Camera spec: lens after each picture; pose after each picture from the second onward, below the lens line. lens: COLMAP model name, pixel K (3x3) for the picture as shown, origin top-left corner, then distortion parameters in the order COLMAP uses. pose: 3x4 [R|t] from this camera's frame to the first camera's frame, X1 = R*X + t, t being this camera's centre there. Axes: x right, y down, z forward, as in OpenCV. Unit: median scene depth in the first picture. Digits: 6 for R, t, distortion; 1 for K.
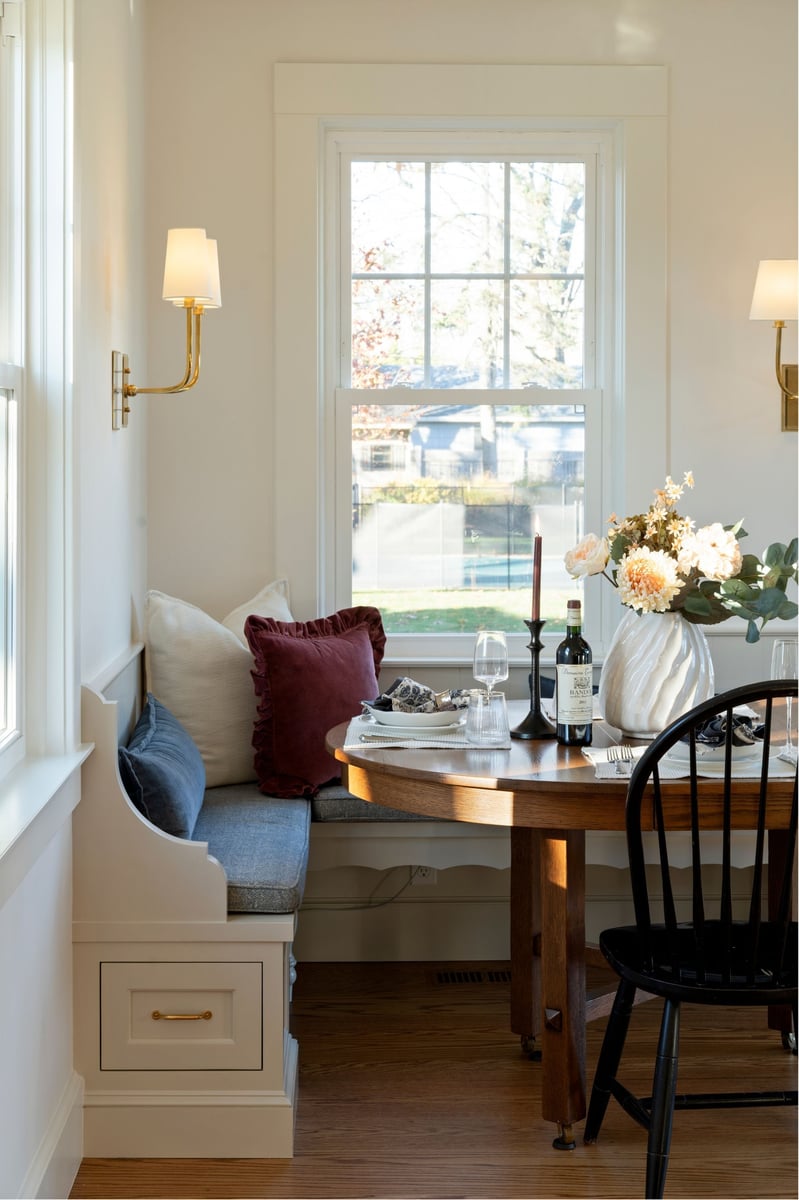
lens RADIAL K [[1998.9, 0, 464.8], [0, 1998.9, 513.0], [0, 0, 1]] dist [-0.000176, 0.000000]
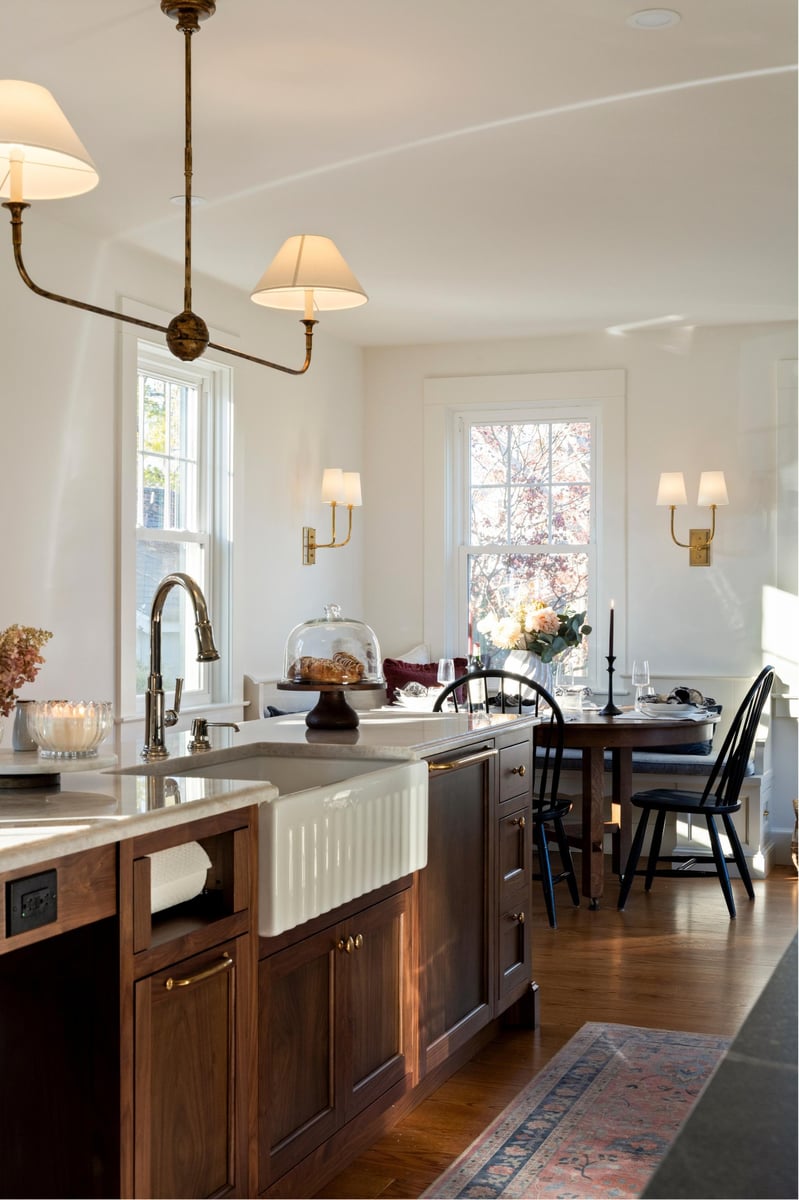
lens RADIAL K [[1568.8, 0, 389.1], [0, 1568.8, 609.4], [0, 0, 1]] dist [0.003724, 0.000000]
pose [[0.920755, 0.004321, -0.390118, 0.557208], [-0.016837, 0.999447, -0.028668, 0.052066], [0.389778, 0.032964, 0.920319, -0.491023]]
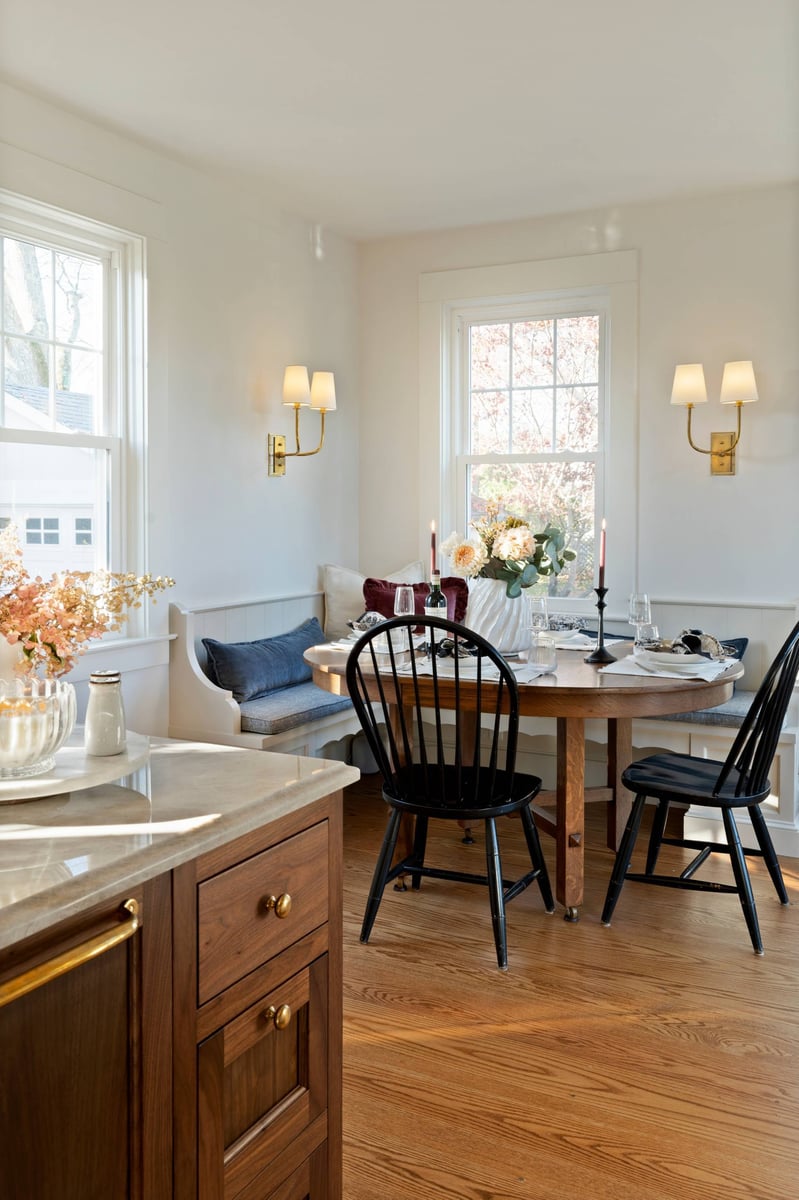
lens RADIAL K [[1052.0, 0, 395.5], [0, 1052.0, 545.7], [0, 0, 1]] dist [0.005792, -0.016356]
pose [[0.867789, 0.019548, -0.496548, 0.428631], [-0.019867, 0.999792, 0.004640, 0.018455], [0.496535, 0.005838, 0.867997, 0.195080]]
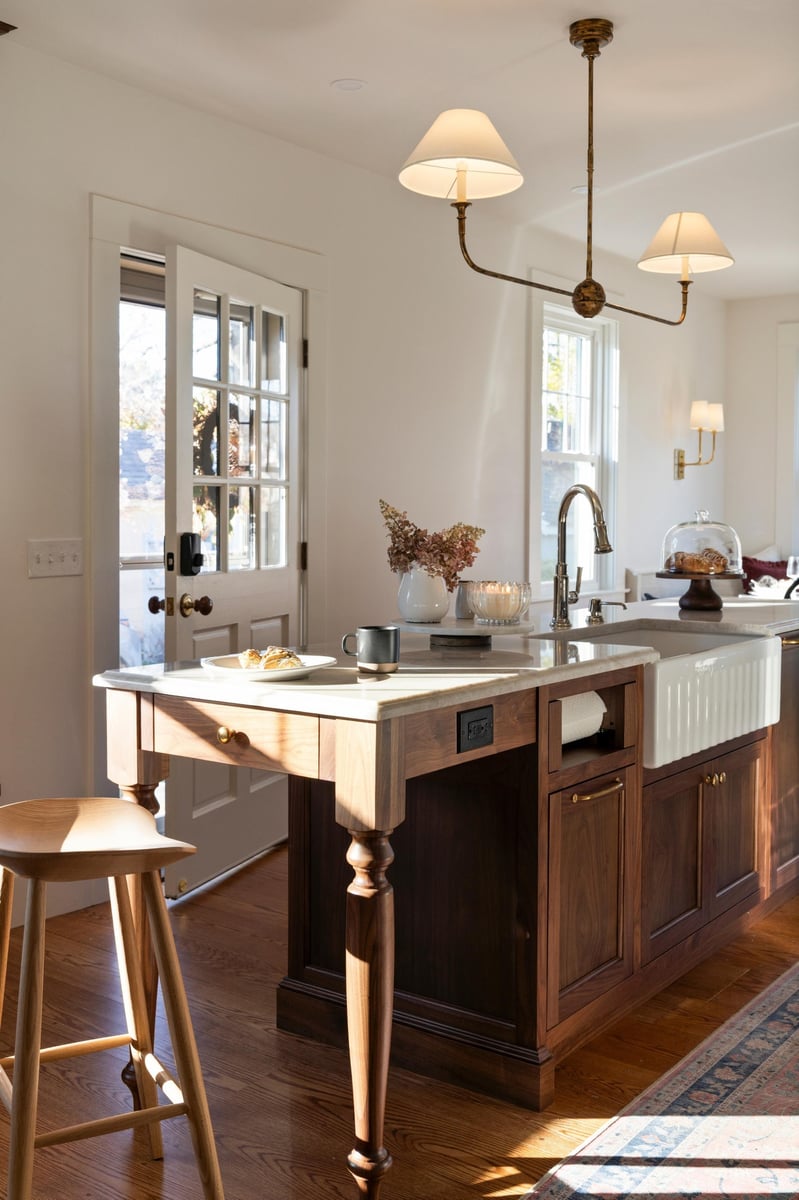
lens RADIAL K [[1264.0, 0, 397.9], [0, 1264.0, 549.1], [0, 0, 1]] dist [-0.000462, 0.000000]
pose [[0.785948, 0.023730, -0.617836, 0.563678], [-0.028498, 0.999592, 0.002140, 0.056136], [0.617635, 0.015925, 0.786304, -0.518857]]
